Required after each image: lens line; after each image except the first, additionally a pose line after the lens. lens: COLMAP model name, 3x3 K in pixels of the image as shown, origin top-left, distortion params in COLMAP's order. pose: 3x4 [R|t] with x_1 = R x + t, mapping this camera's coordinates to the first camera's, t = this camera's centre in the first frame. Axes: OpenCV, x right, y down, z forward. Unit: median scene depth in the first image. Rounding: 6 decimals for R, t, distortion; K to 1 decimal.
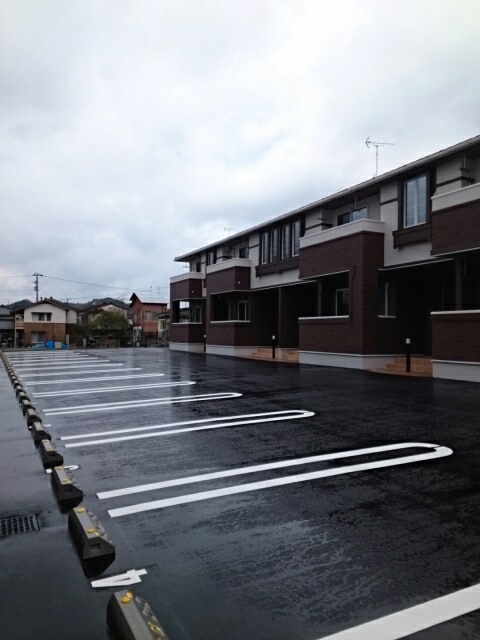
lens RADIAL K [[495.0, 0, 229.3], [0, 495.0, 320.0], [0, 0, 1]] dist [0.065286, -0.002886]
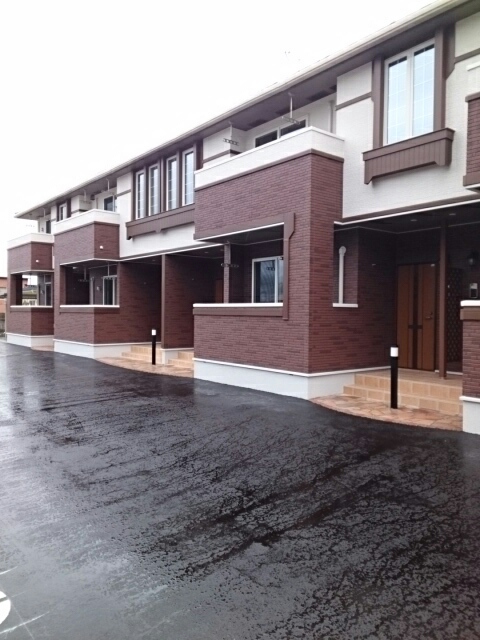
lens RADIAL K [[495.0, 0, 229.3], [0, 495.0, 320.0], [0, 0, 1]] dist [0.065286, -0.002886]
pose [[0.974237, -0.002647, 0.225513, 0.040439], [-0.007676, 0.998962, 0.044889, -0.011151], [-0.225398, -0.045463, 0.973206, 0.352133]]
